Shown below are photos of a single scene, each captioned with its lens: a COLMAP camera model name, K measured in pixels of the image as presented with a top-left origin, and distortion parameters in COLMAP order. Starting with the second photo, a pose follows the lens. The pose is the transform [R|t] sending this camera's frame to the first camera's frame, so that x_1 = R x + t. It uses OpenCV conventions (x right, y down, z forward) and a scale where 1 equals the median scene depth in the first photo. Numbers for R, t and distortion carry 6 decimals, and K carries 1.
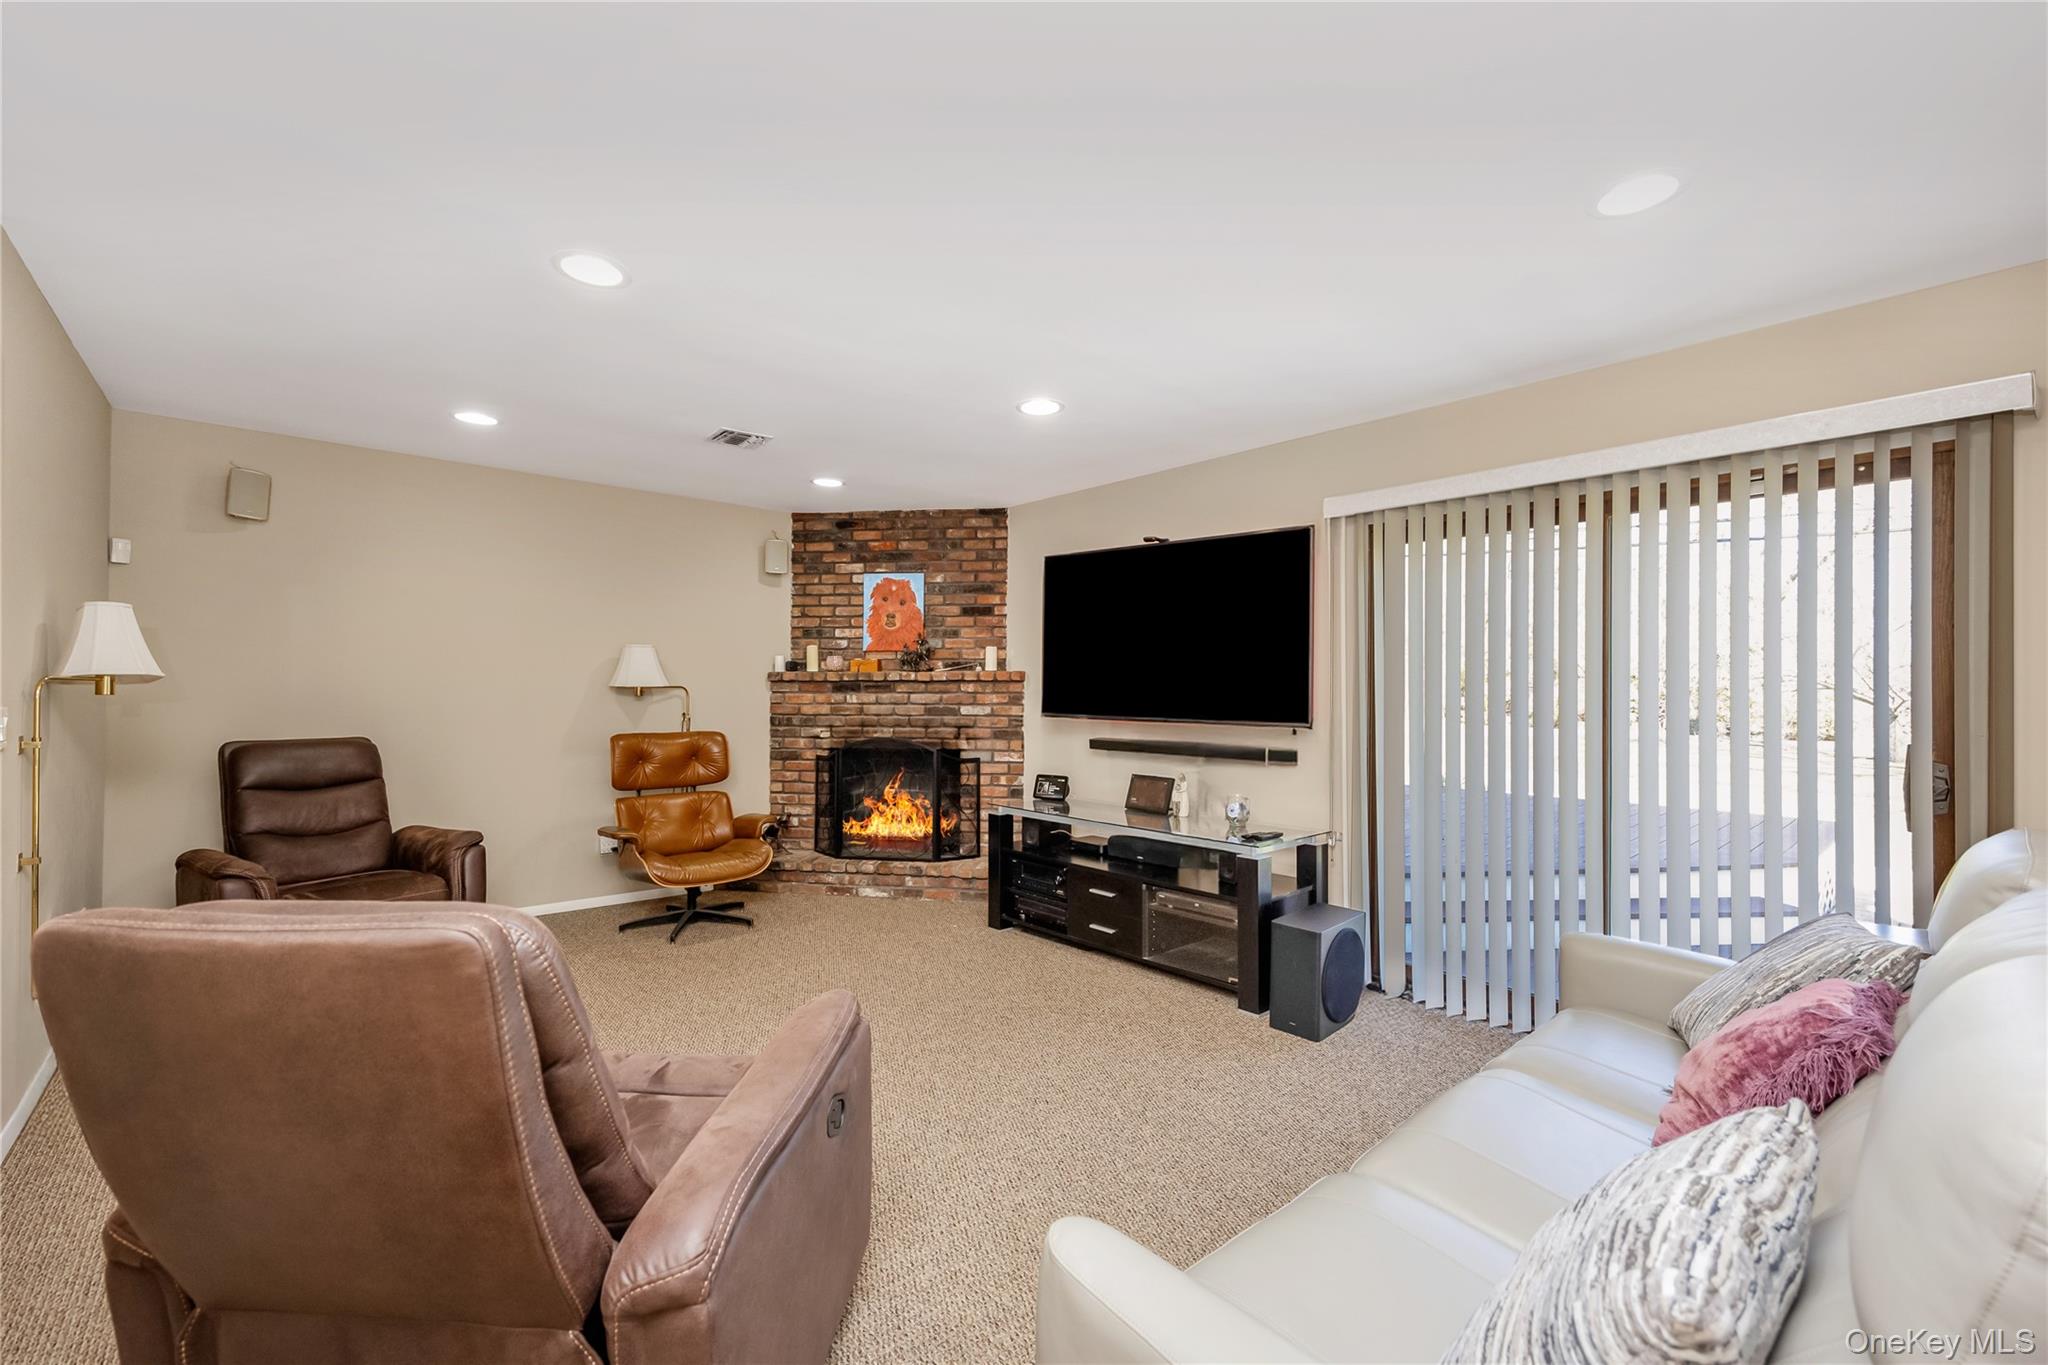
lens RADIAL K [[861.2, 0, 1022.5], [0, 861.2, 684.0], [0, 0, 1]] dist [0.001216, -0.000237]
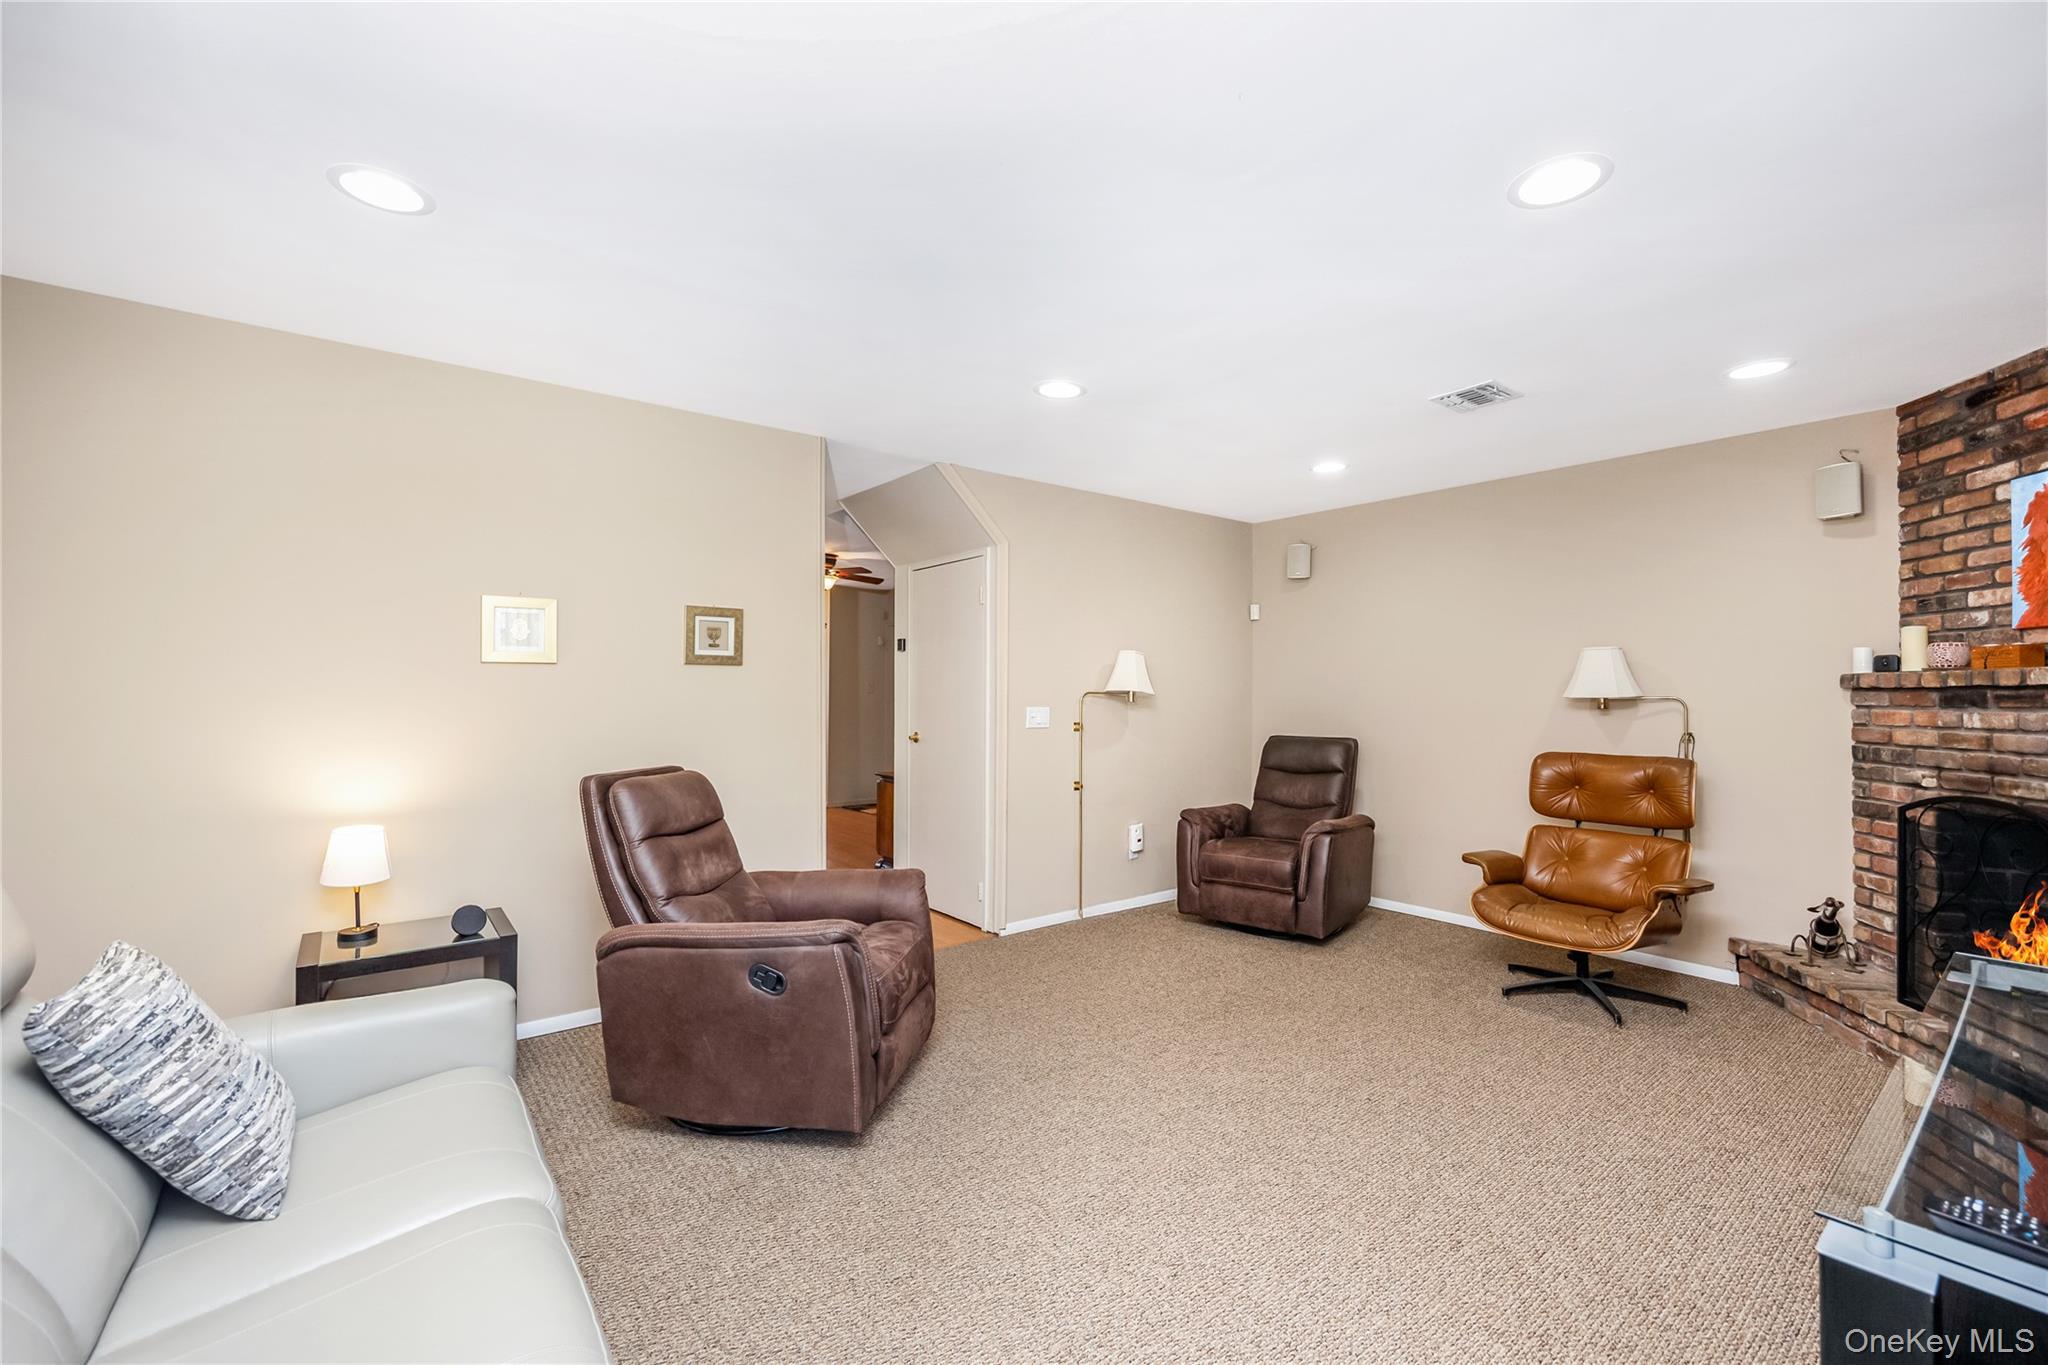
lens RADIAL K [[861.2, 0, 1024.2], [0, 861.2, 683.3], [0, 0, 1]] dist [0.001216, -0.000237]
pose [[-0.047442, -0.016384, -0.998740, 0.365729], [0.004315, 0.999853, -0.016608, 0.000518], [0.998865, -0.005098, -0.047365, 0.433521]]
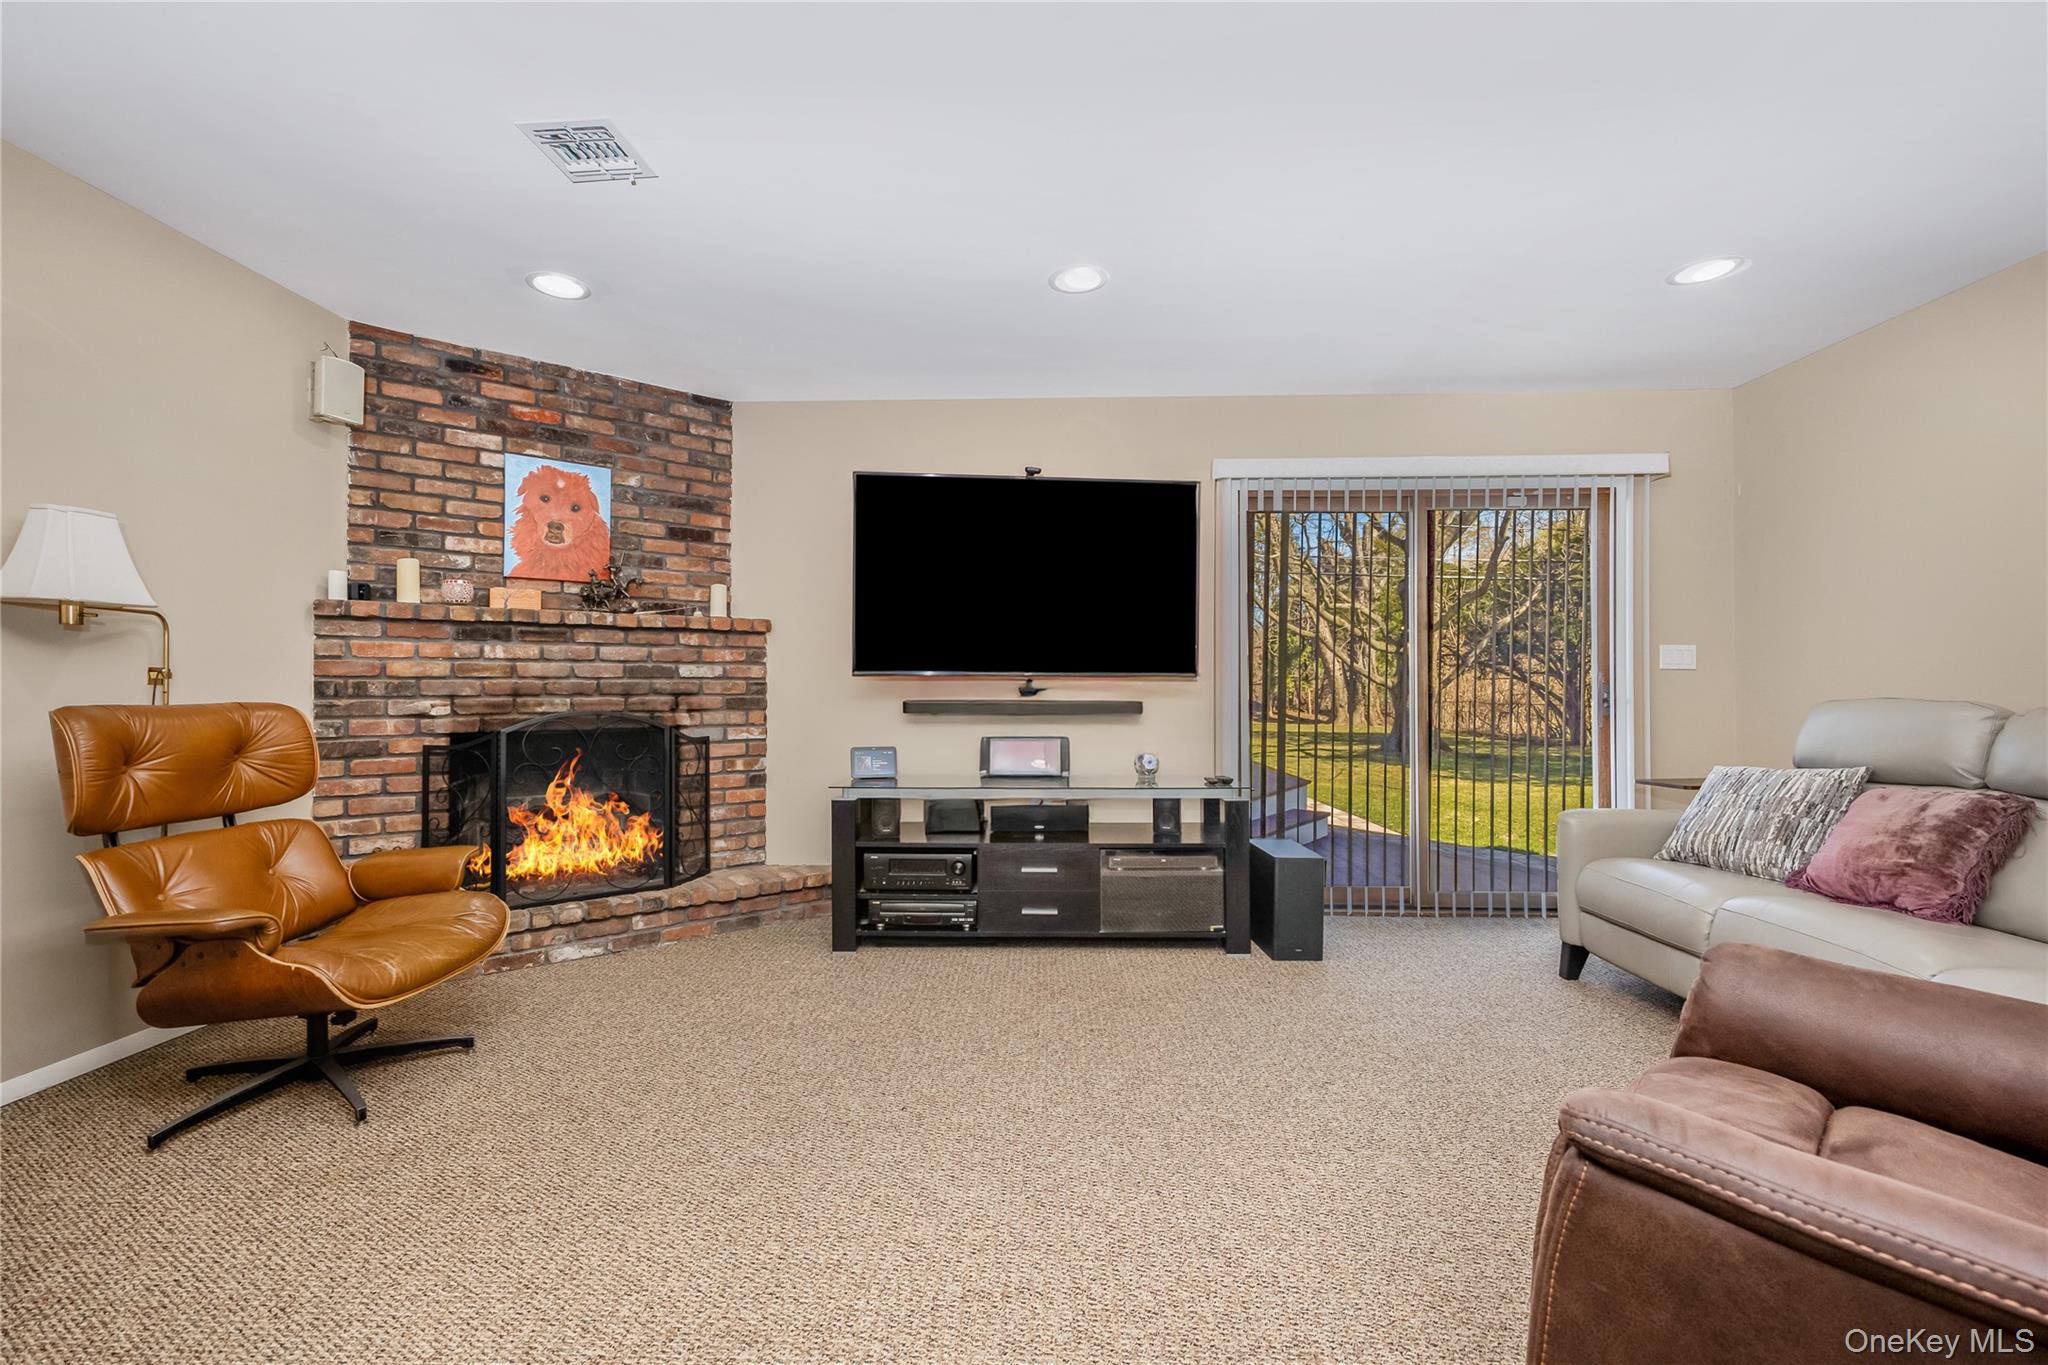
lens RADIAL K [[861.2, 0, 1015.7], [0, 861.2, 681.5], [0, 0, 1]] dist [0.001216, -0.000237]
pose [[0.686383, 0.000632, 0.727240, -0.389077], [0.000210, 0.999999, -0.001067, 0.039203], [-0.727240, 0.000886, 0.686382, 0.303788]]
